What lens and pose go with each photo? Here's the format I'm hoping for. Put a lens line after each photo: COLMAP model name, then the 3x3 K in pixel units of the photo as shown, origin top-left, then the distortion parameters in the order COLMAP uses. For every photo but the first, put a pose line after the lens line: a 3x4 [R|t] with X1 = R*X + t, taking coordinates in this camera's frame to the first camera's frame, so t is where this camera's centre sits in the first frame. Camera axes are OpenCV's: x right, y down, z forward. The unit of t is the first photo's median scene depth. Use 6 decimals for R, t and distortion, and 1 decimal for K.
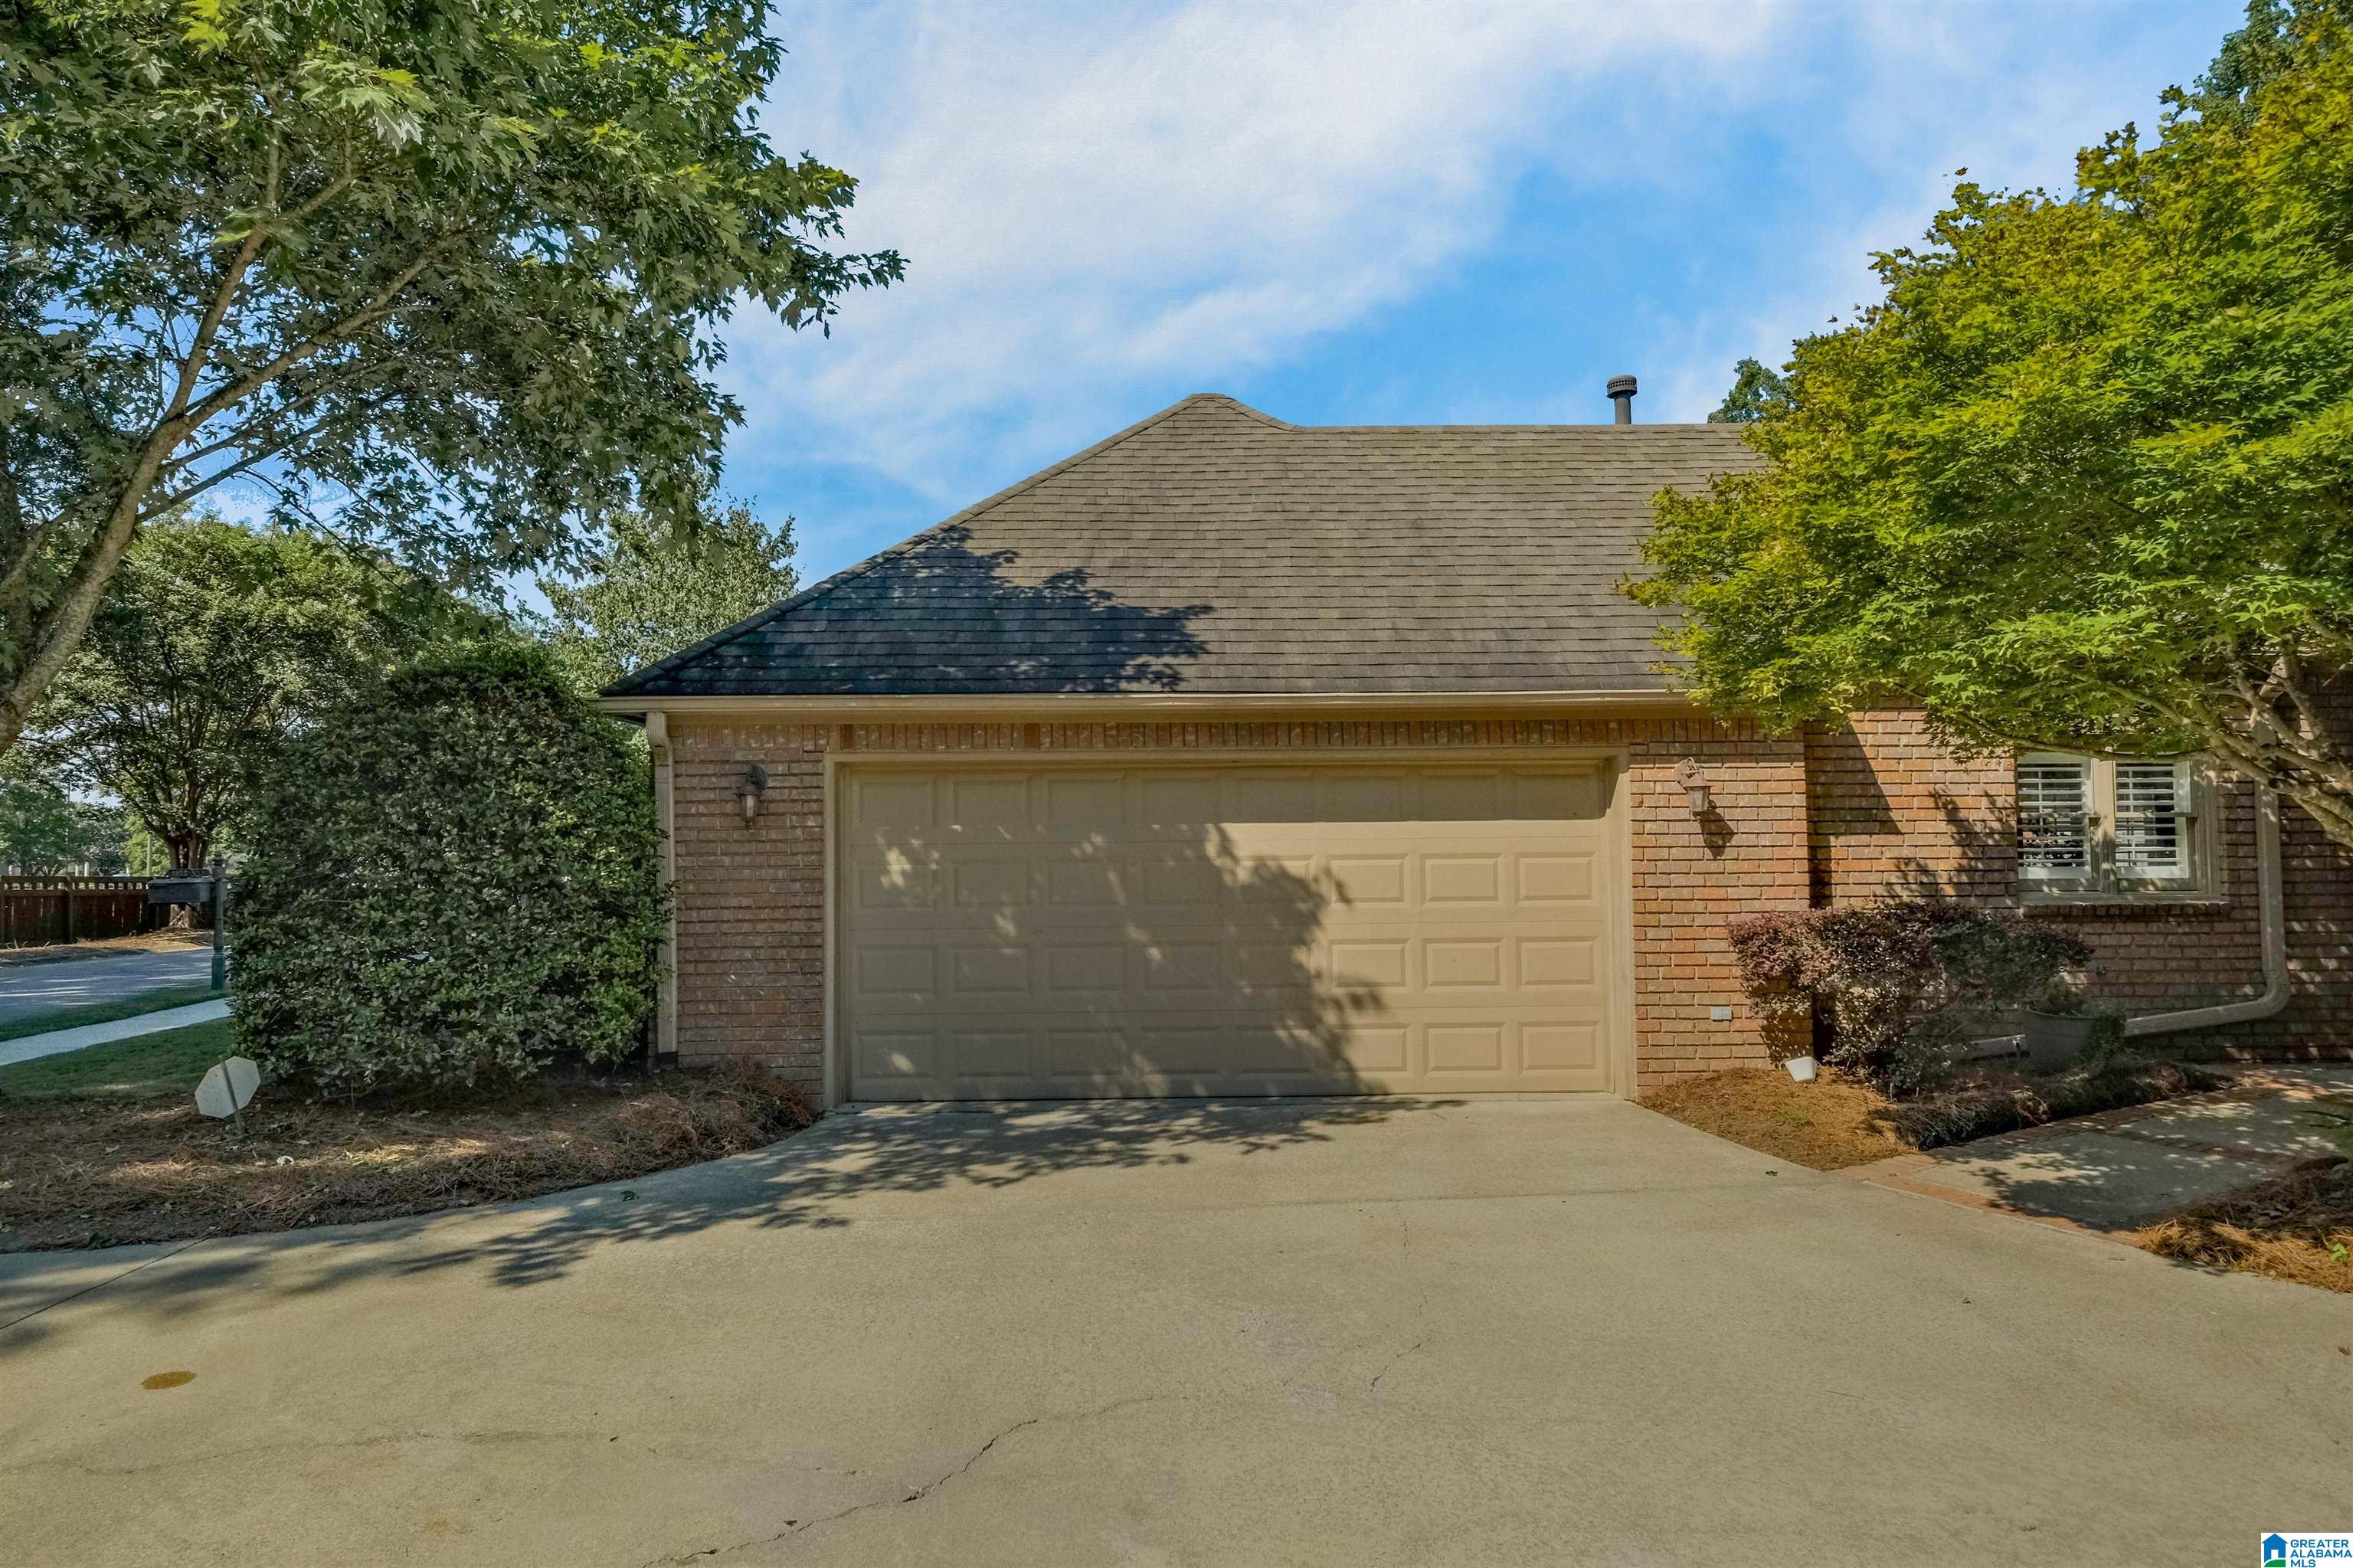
lens RADIAL K [[1350.5, 0, 1176.5], [0, 1350.5, 784.0], [0, 0, 1]] dist [0.007114, 0.000470]
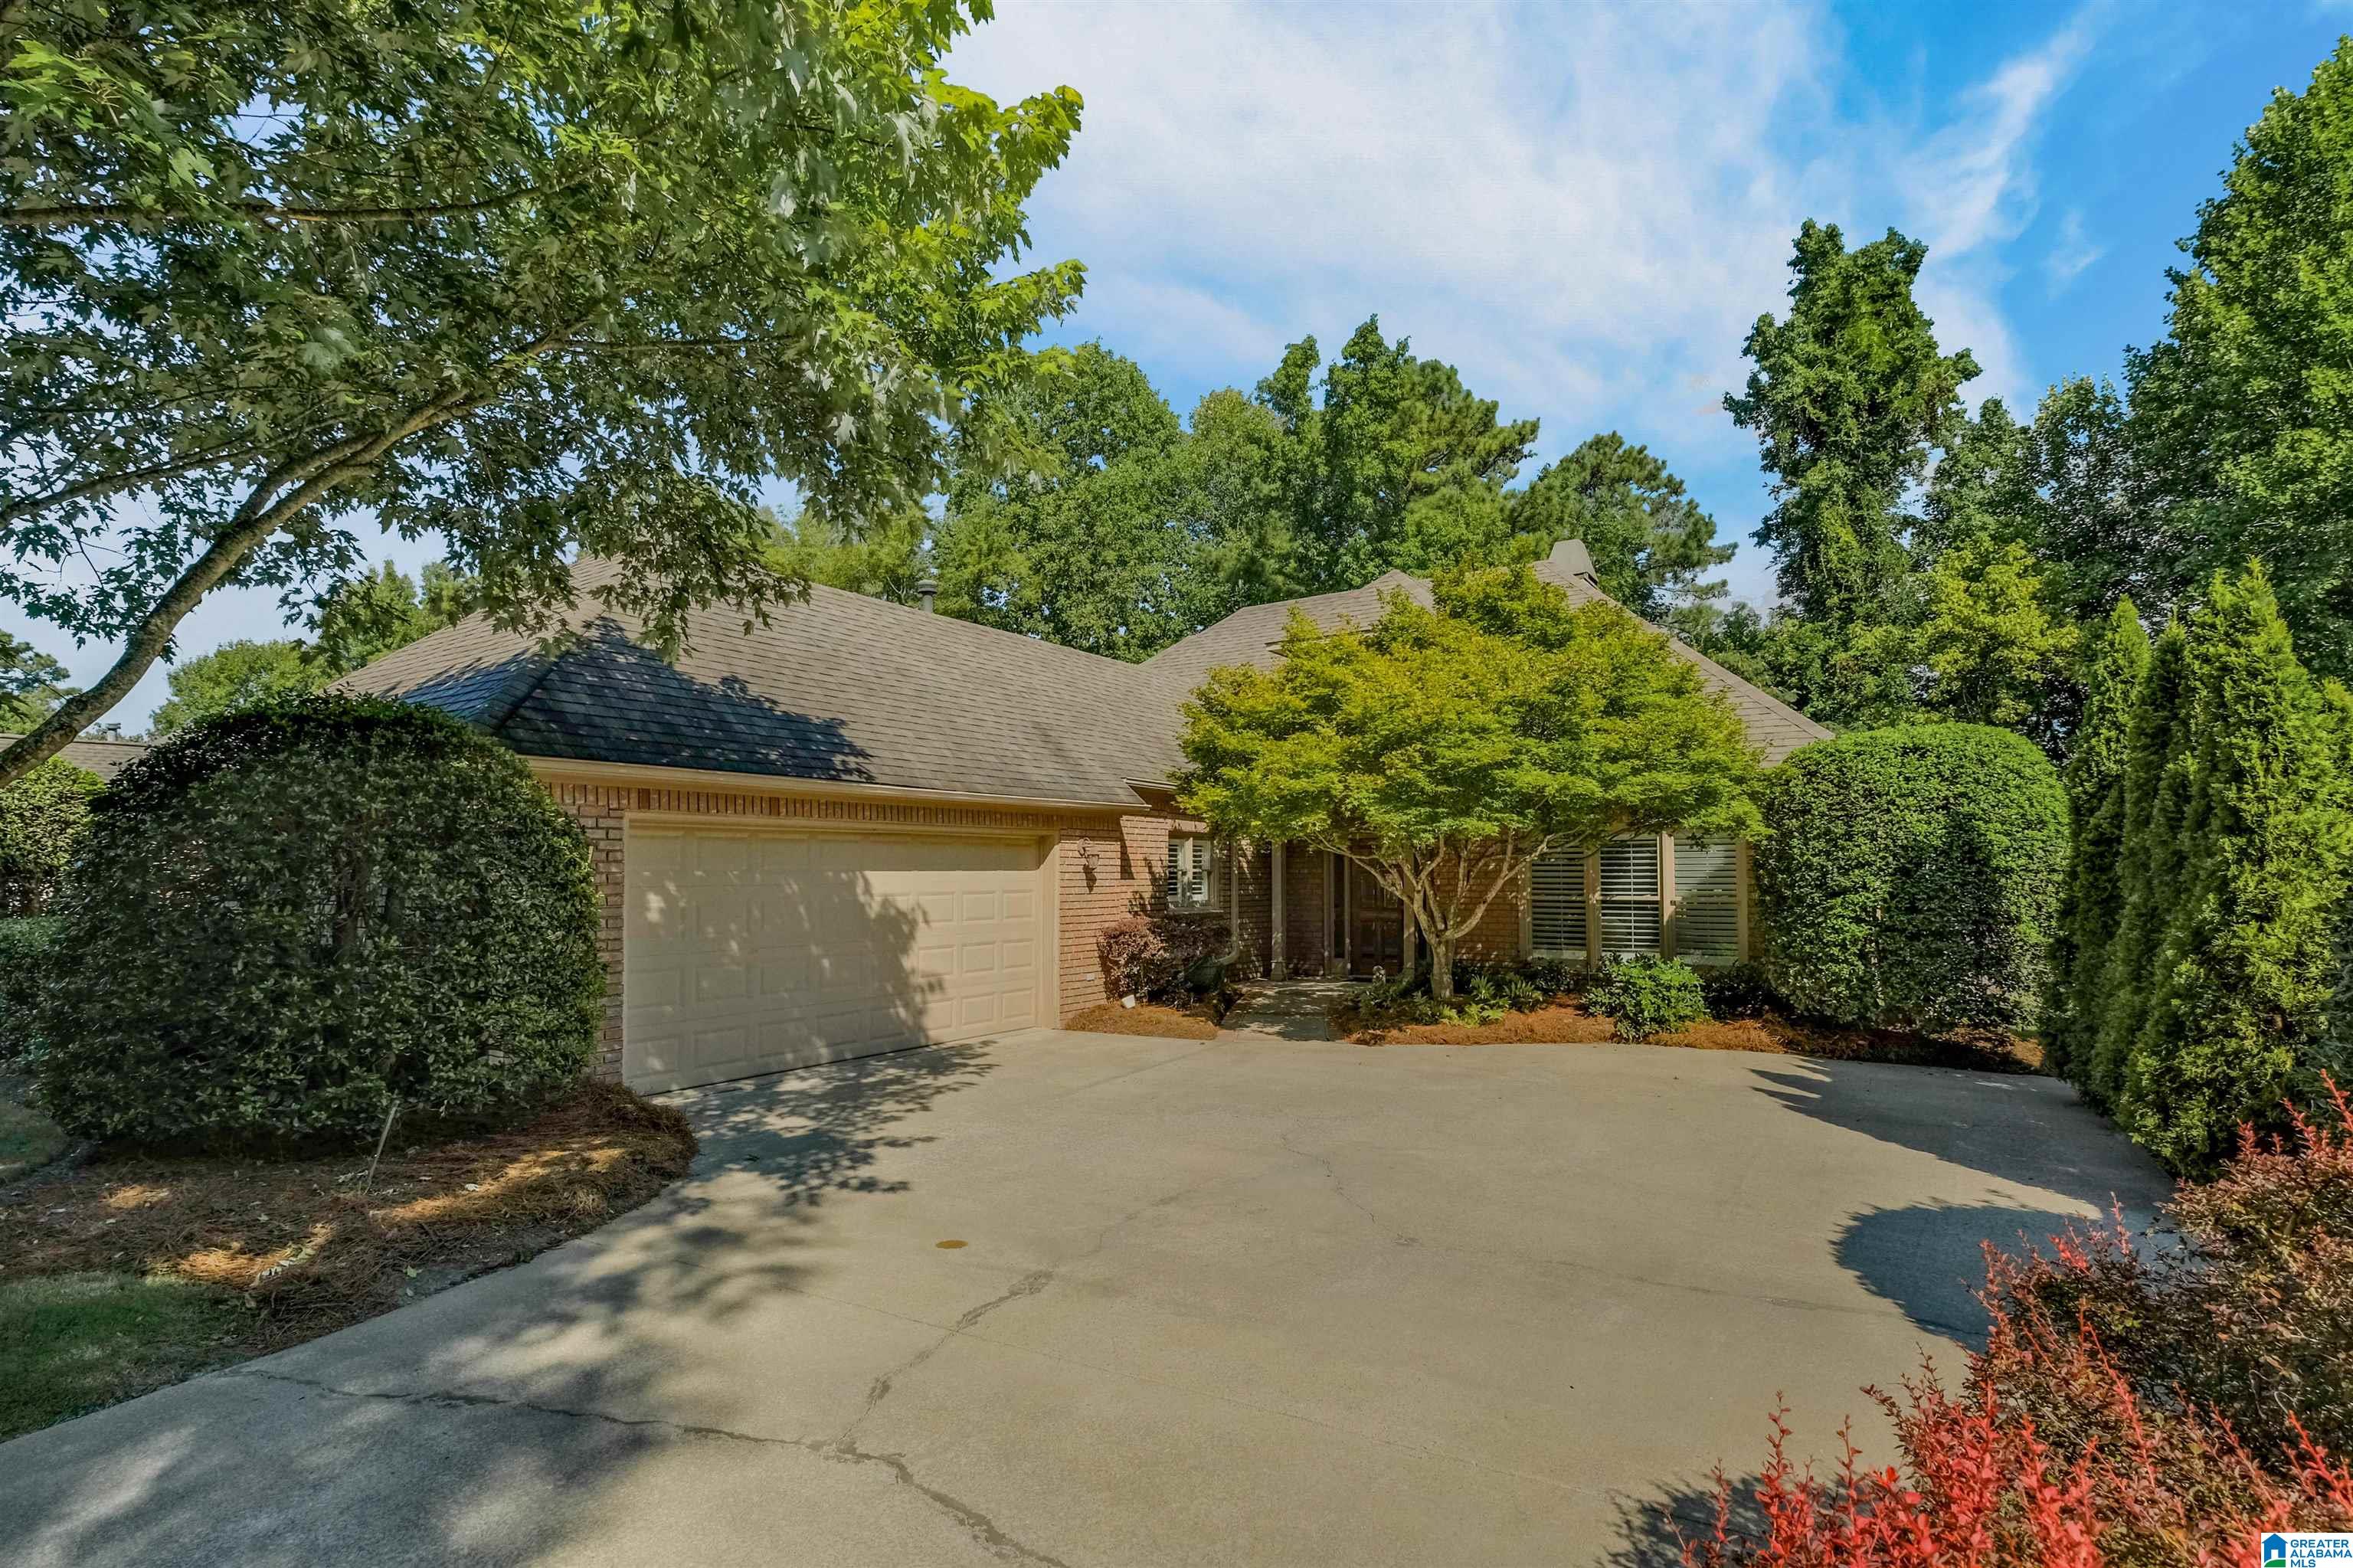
lens RADIAL K [[1127.7, 0, 1175.2], [0, 1127.7, 856.9], [0, 0, 1]] dist [-0.011311, 0.001688]
pose [[0.569685, 0.018634, 0.821652, -0.800733], [-0.045822, 0.998908, 0.009116, -0.014173], [-0.820585, -0.042843, 0.569917, 0.033749]]
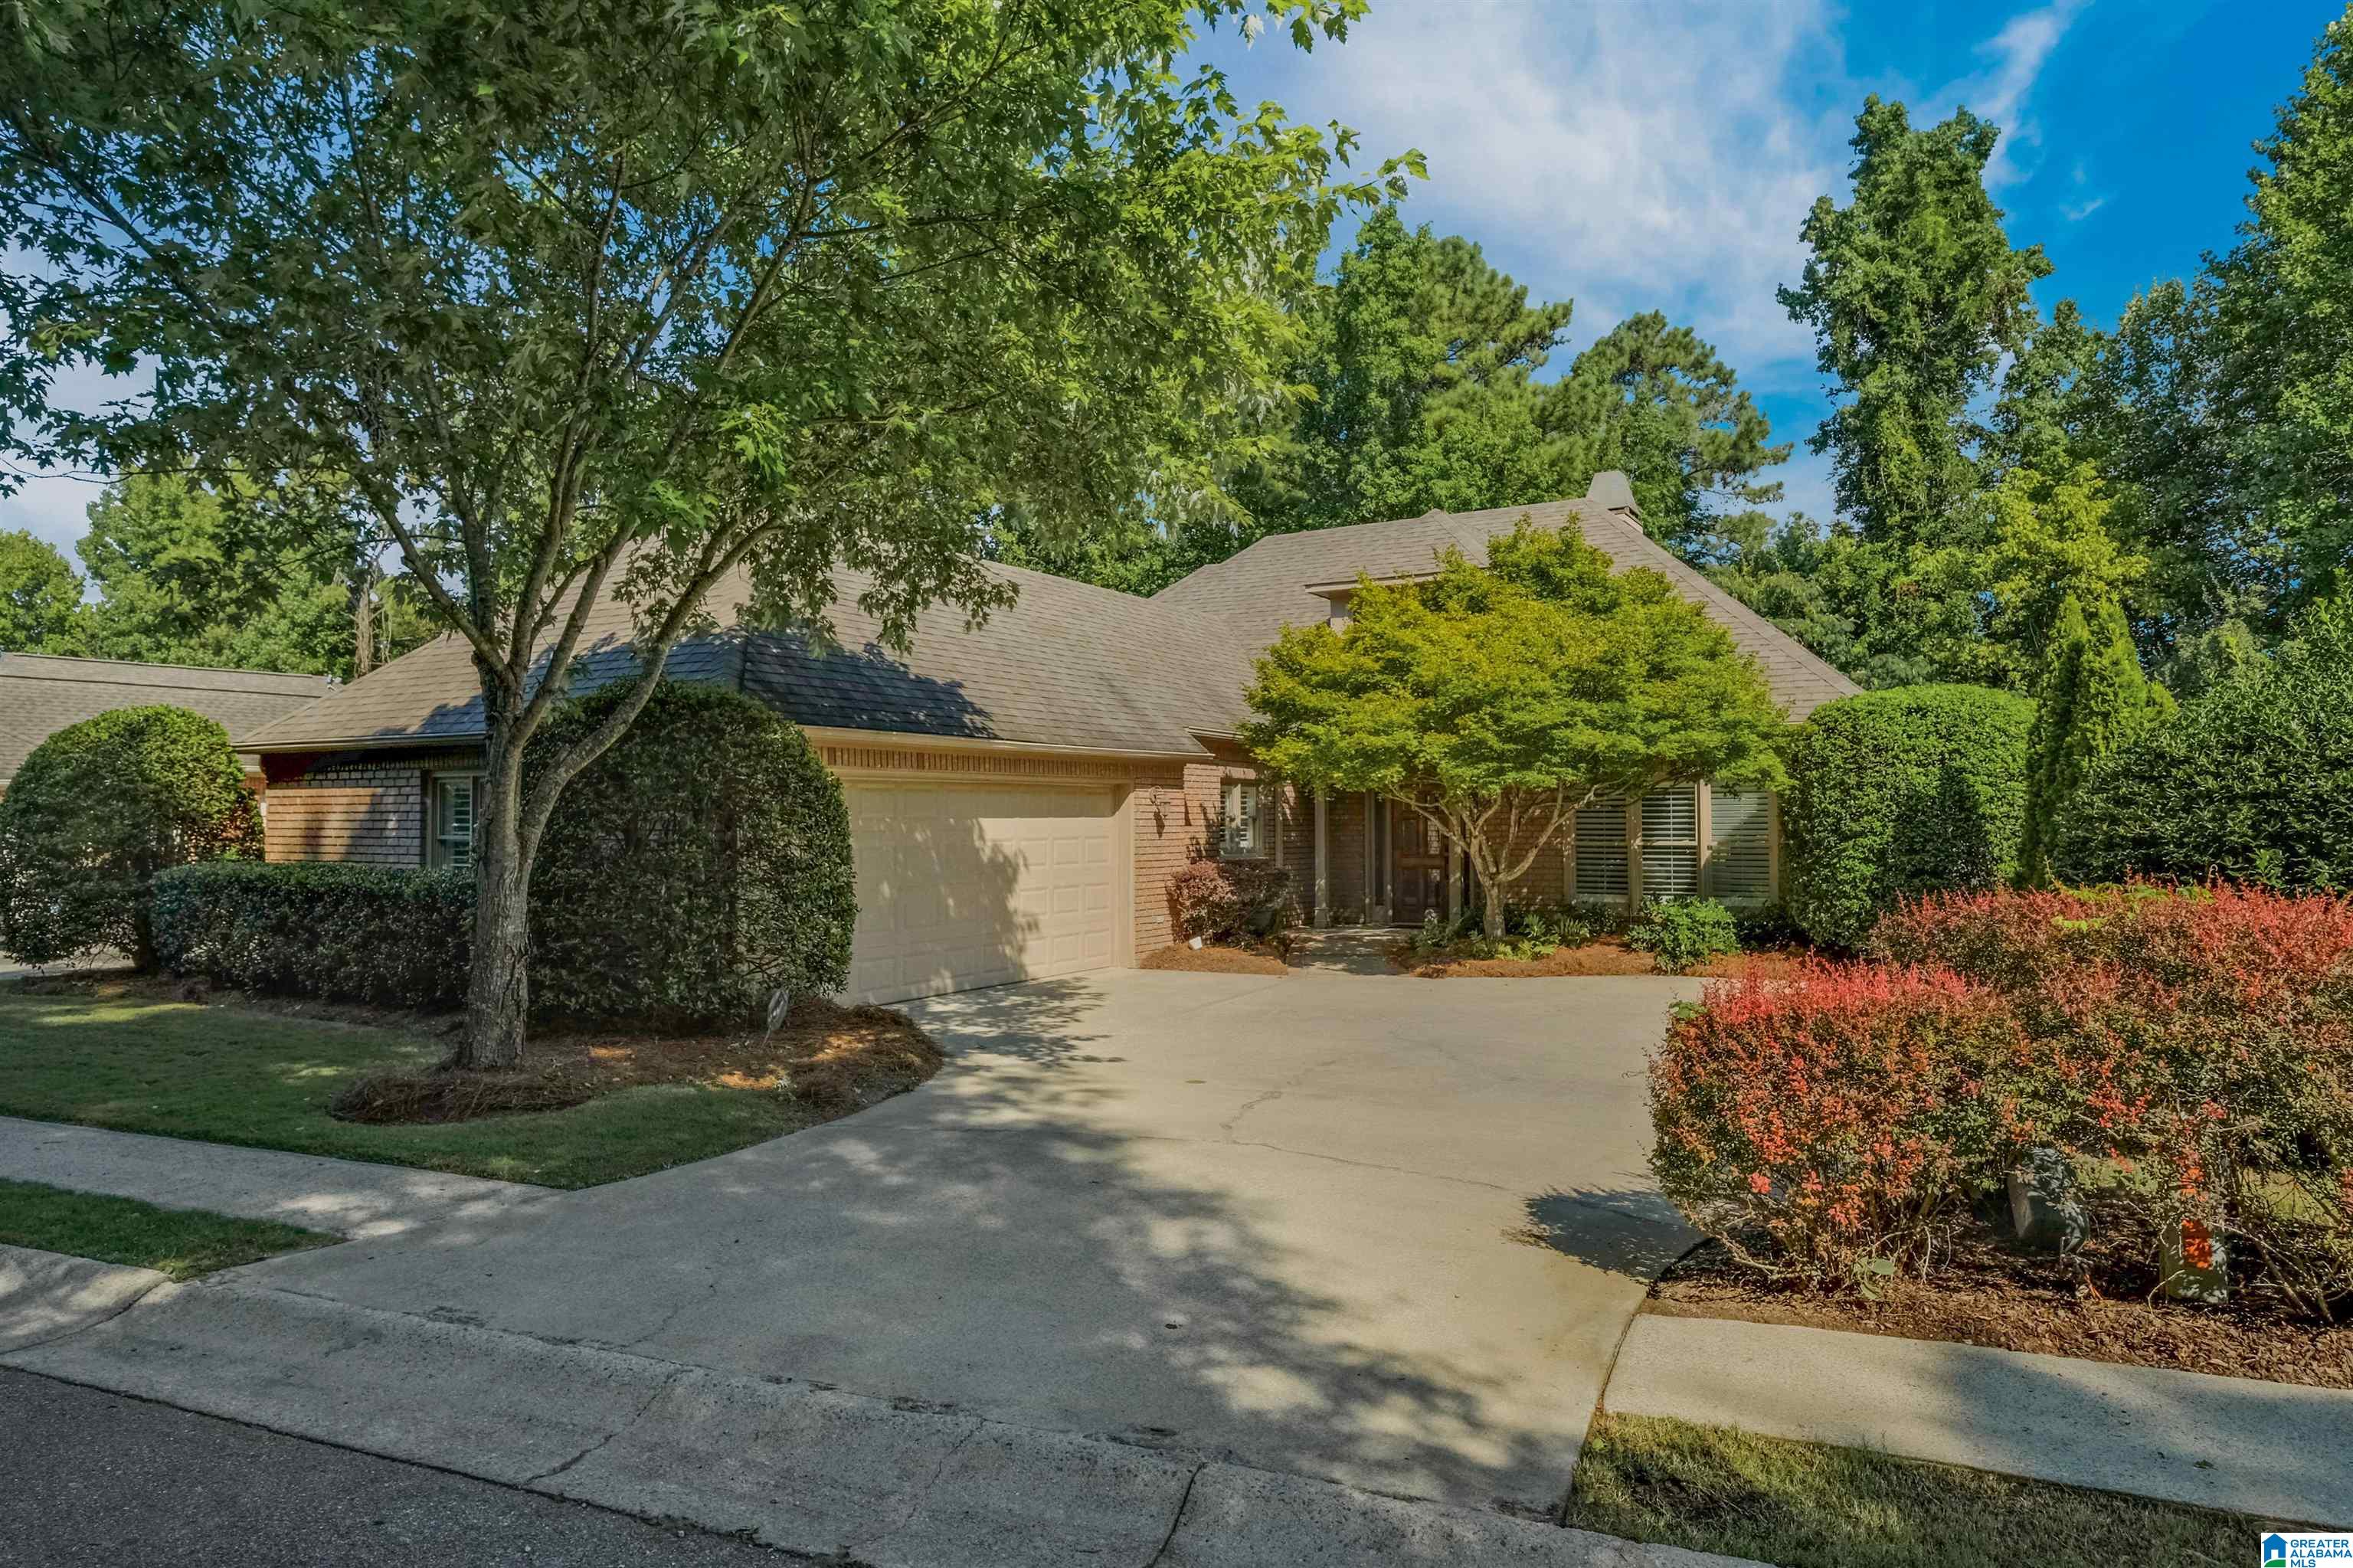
lens RADIAL K [[1420.7, 0, 1175.4], [0, 1420.7, 817.1], [0, 0, 1]] dist [0.001942, -0.004396]
pose [[0.530373, 0.007958, 0.847727, -1.304768], [-0.045953, 0.998756, 0.019375, -0.016891], [-0.846518, -0.049232, 0.530079, -0.085218]]
